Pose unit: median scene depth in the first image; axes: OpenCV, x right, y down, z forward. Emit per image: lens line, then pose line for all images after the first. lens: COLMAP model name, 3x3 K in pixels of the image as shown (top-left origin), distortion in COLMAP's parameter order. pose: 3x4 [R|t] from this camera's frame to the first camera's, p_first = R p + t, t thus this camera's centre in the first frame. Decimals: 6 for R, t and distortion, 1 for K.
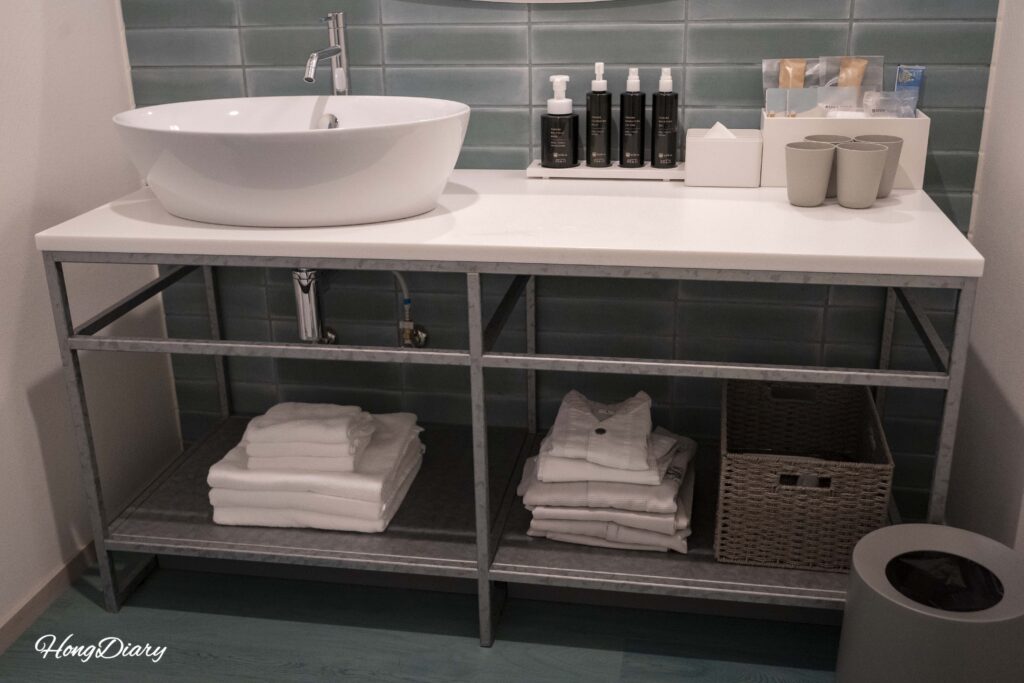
lens RADIAL K [[1069.4, 0, 509.3], [0, 1069.4, 340.7], [0, 0, 1]] dist [0.007760, 0.000000]
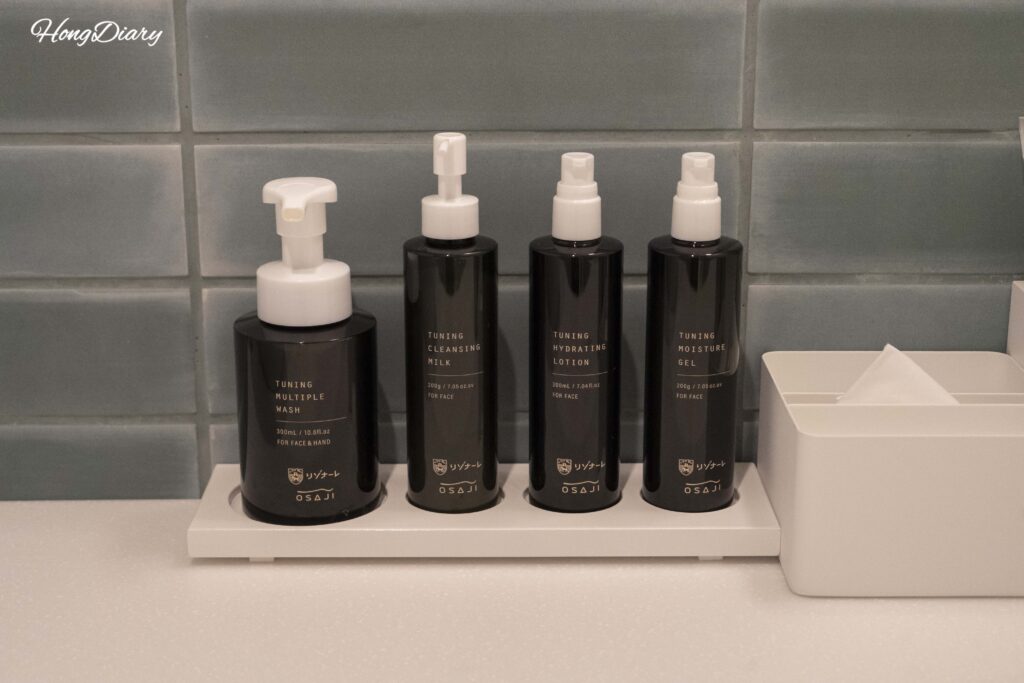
lens RADIAL K [[1709.3, 0, 512.5], [0, 1709.3, 343.2], [0, 0, 1]] dist [-0.034958, 0.000000]
pose [[0.983292, -0.032235, 0.179157, 0.021595], [0.042953, 0.997491, -0.056271, -0.180540], [-0.176894, 0.063026, 0.982210, 0.575317]]
